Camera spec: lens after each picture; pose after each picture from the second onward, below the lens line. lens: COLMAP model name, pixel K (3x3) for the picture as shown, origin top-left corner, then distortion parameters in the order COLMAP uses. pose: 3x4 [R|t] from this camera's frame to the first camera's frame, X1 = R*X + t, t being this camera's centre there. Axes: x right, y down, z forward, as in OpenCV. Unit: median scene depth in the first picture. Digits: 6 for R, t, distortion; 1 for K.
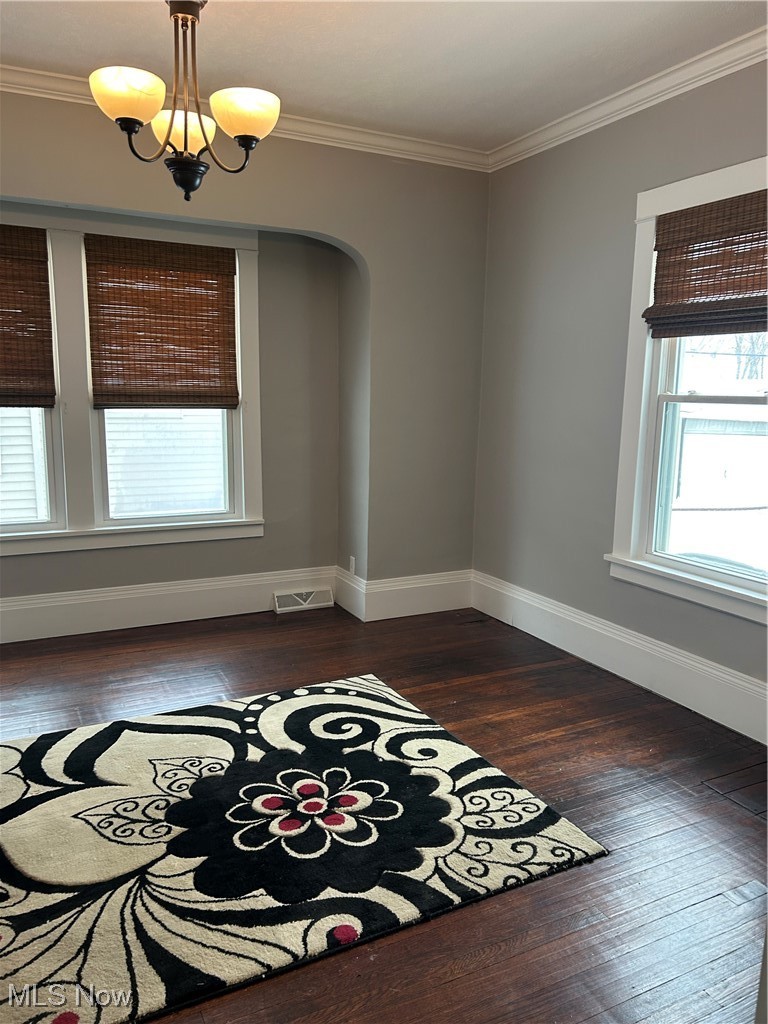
lens RADIAL K [[761.7, 0, 386.2], [0, 761.7, 527.3], [0, 0, 1]] dist [0.019602, -0.002174]
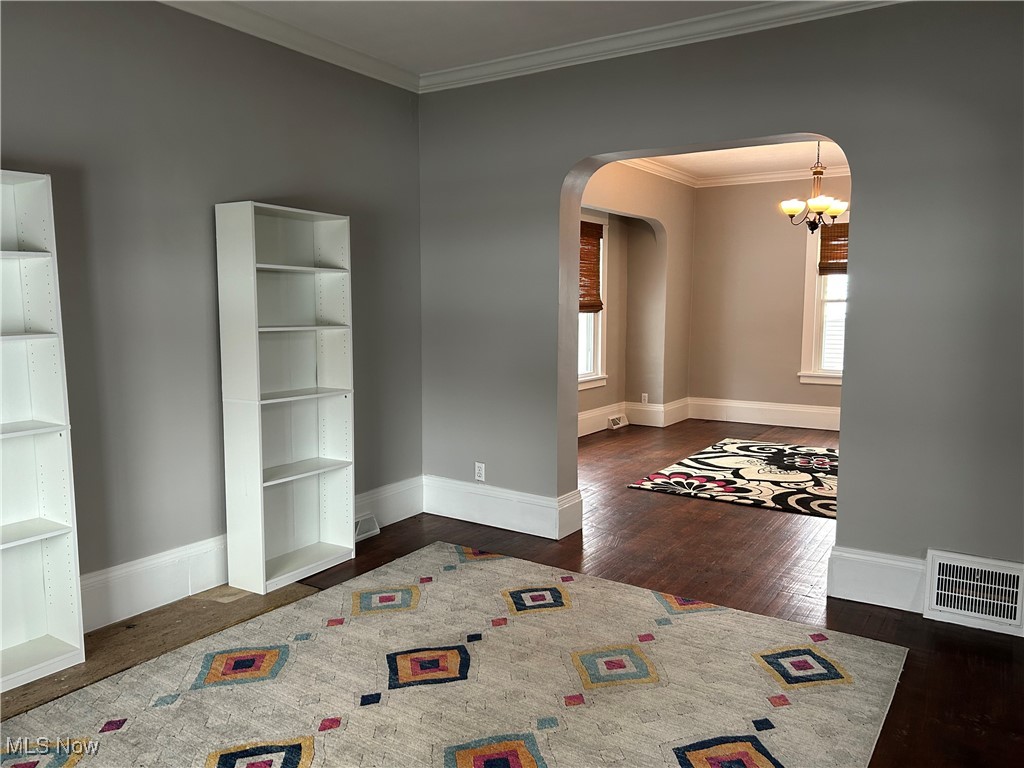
lens RADIAL K [[764.3, 0, 512.0], [0, 764.3, 384.0], [0, 0, 1]] dist [0.083676, -0.115217]
pose [[0.869440, -0.071665, 0.488812, -1.635820], [0.105131, 0.993600, -0.041322, 0.079942], [-0.482722, 0.087316, 0.871410, -0.567399]]
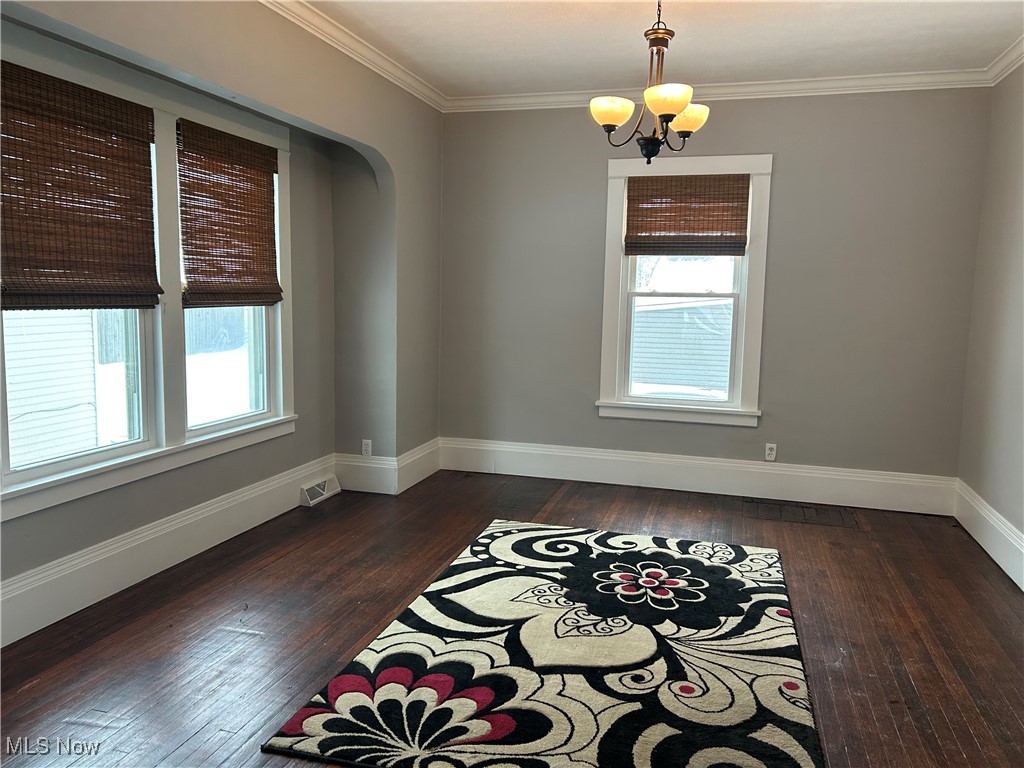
lens RADIAL K [[764.3, 0, 512.0], [0, 764.3, 384.0], [0, 0, 1]] dist [0.083676, -0.115217]
pose [[0.688643, -0.091223, 0.719340, -0.937630], [0.124302, 0.992221, 0.006830, -0.030018], [-0.714367, 0.084712, 0.694625, 0.118121]]
